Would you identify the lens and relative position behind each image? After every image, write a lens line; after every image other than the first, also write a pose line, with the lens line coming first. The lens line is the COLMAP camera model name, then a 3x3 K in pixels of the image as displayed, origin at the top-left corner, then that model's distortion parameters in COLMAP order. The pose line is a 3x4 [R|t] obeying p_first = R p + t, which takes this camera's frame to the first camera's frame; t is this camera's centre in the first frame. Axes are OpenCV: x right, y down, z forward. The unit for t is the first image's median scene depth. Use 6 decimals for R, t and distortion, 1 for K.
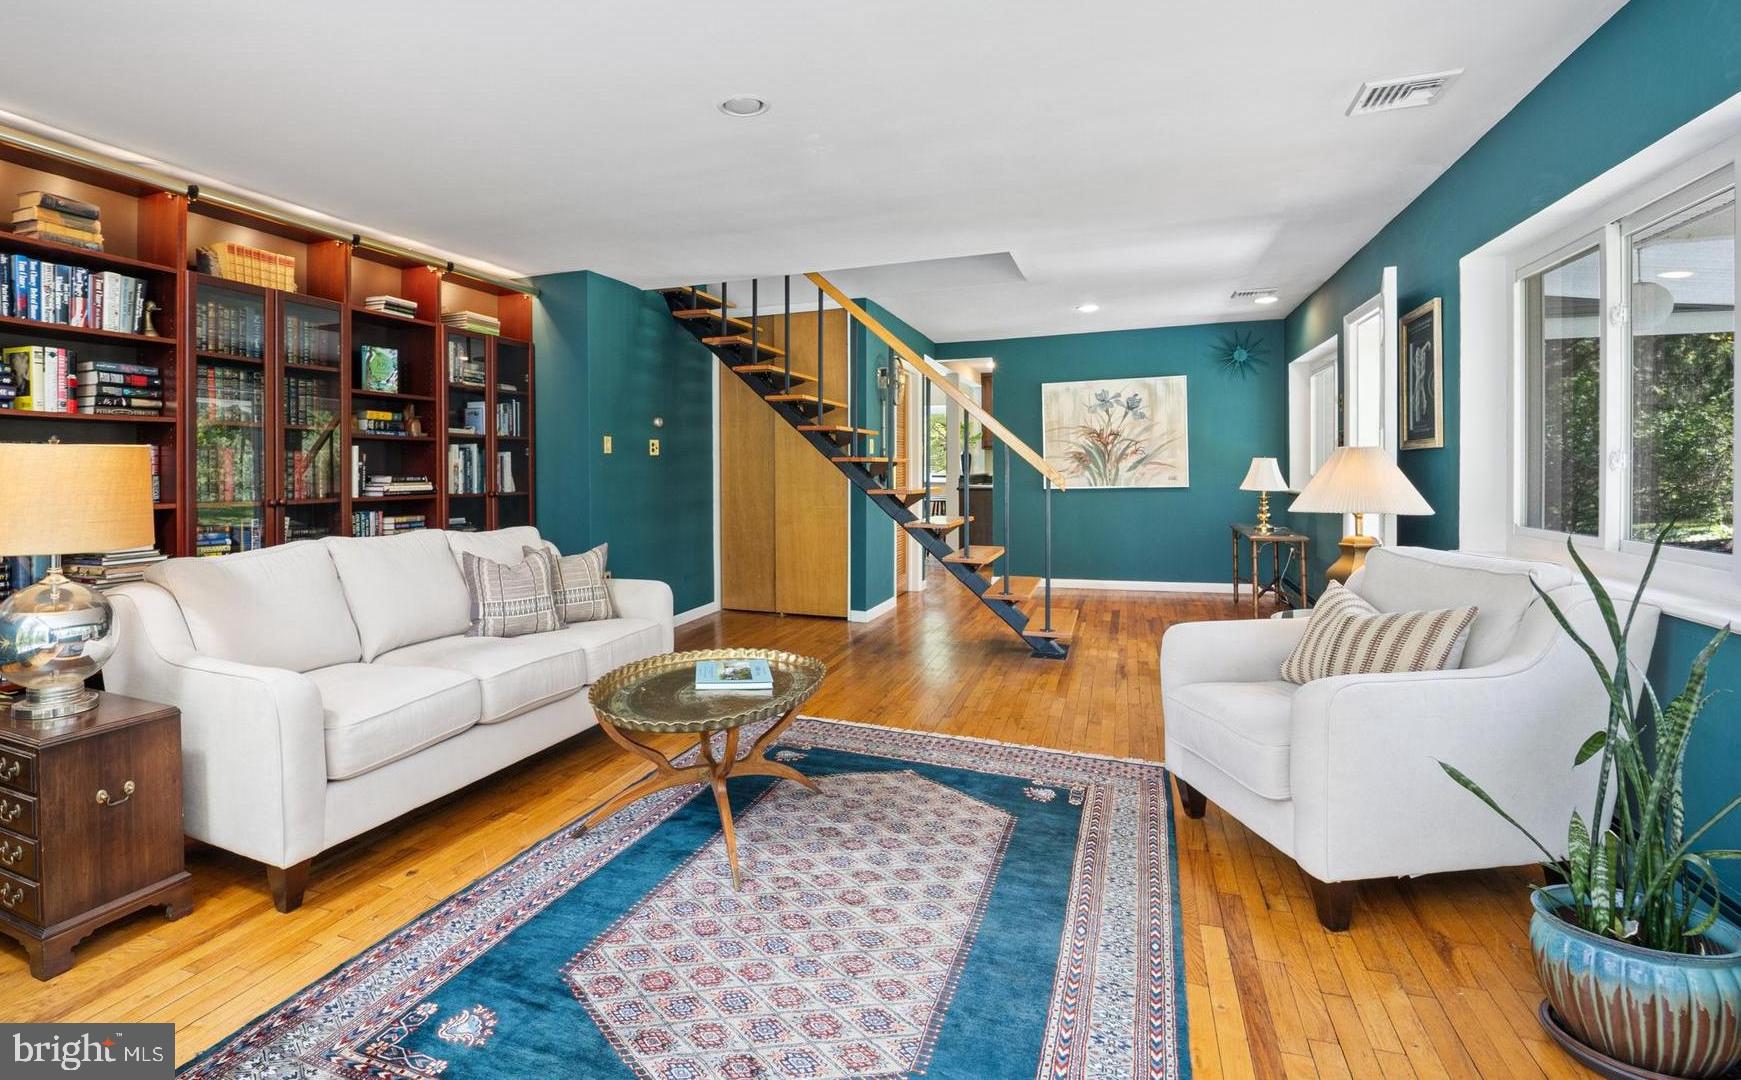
lens RADIAL K [[852.1, 0, 774.4], [0, 852.1, 464.3], [0, 0, 1]] dist [0.002811, -0.000050]
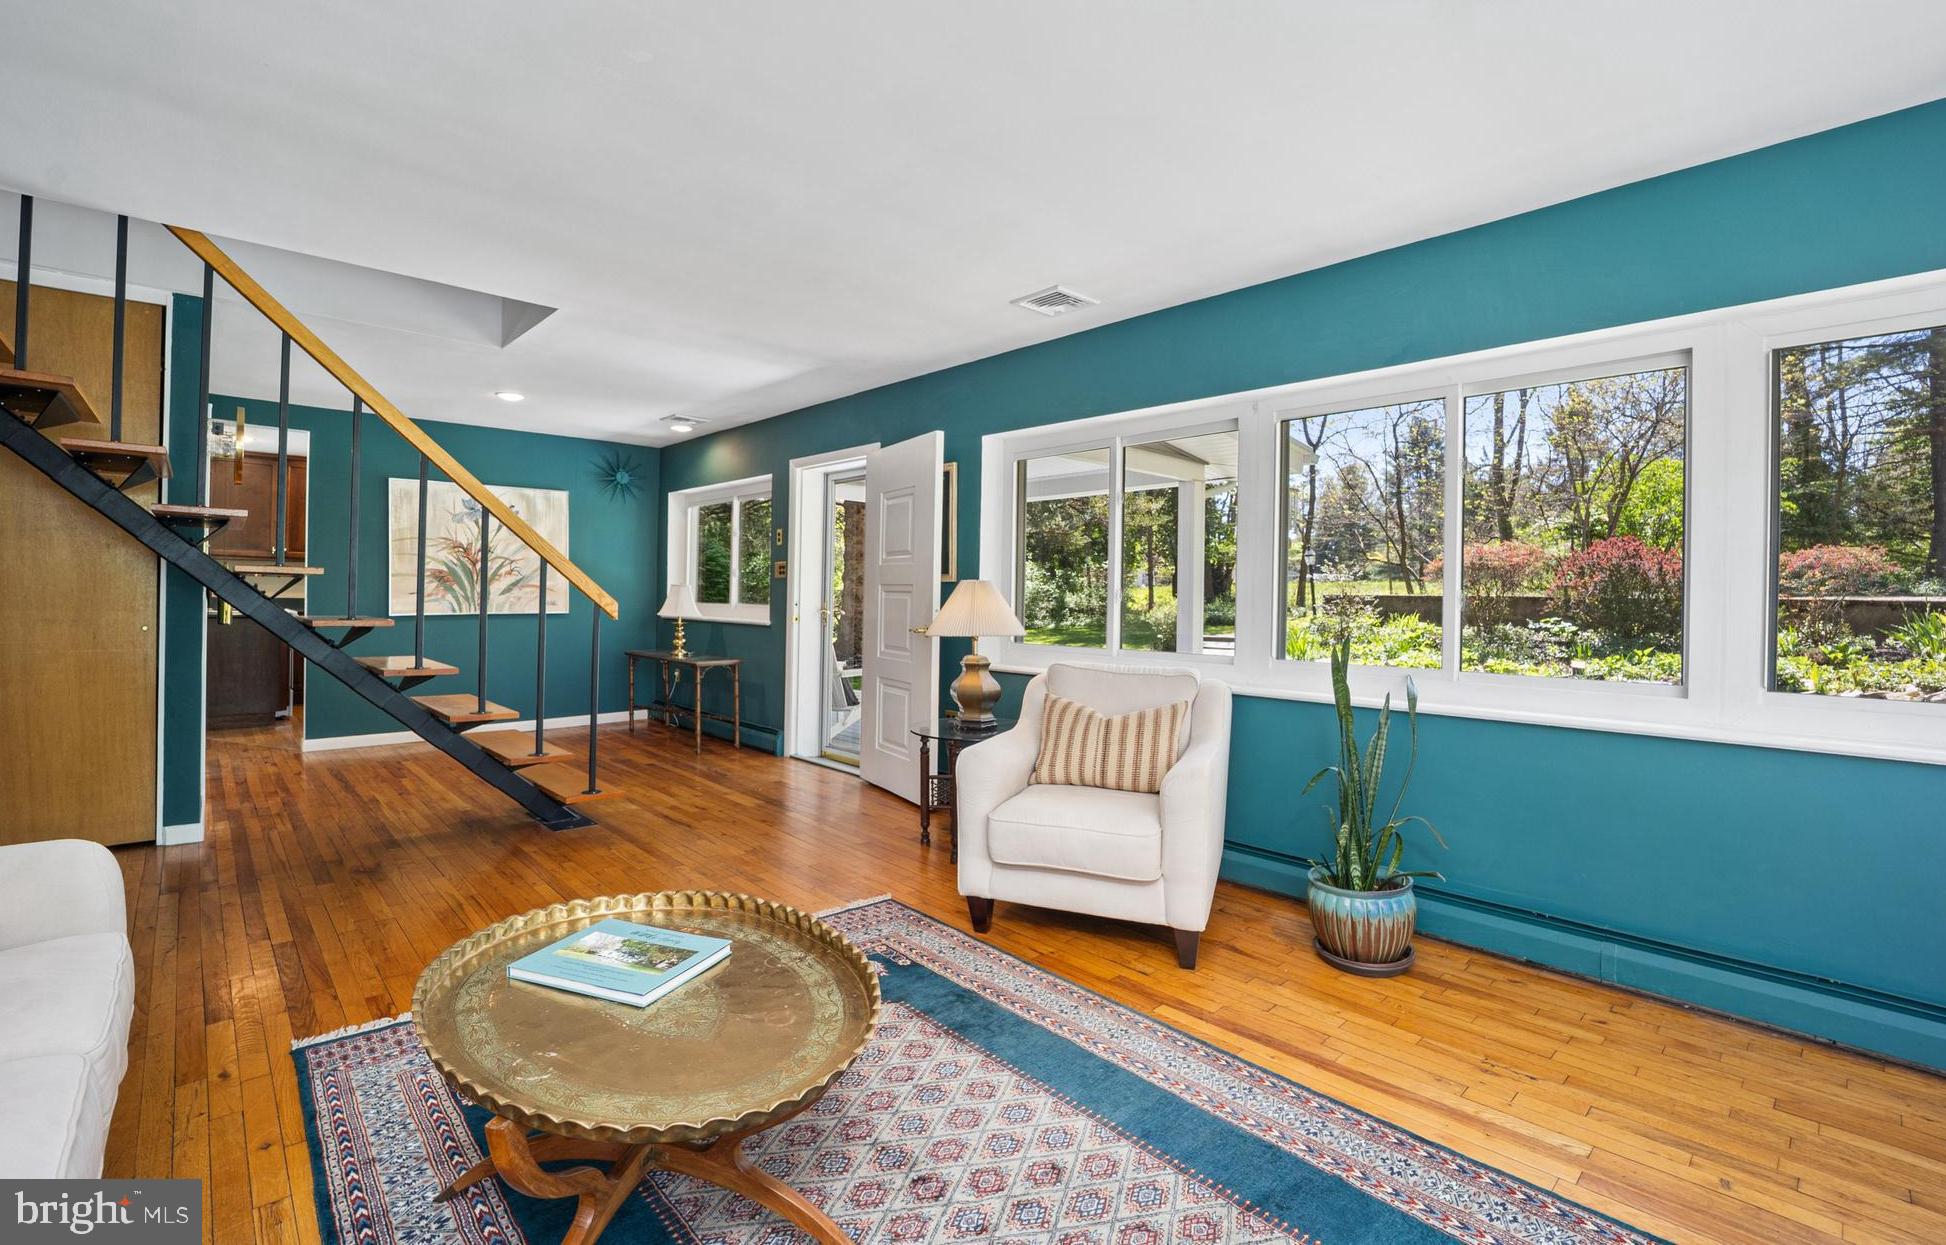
lens RADIAL K [[860.2, 0, 971.8], [0, 860.2, 616.3], [0, 0, 1]] dist [-0.015507, 0.000064]
pose [[0.416843, -0.009075, 0.908933, -0.209948], [-0.022887, 0.999528, 0.020476, 0.001743], [-0.908690, -0.029338, 0.416439, 0.259876]]
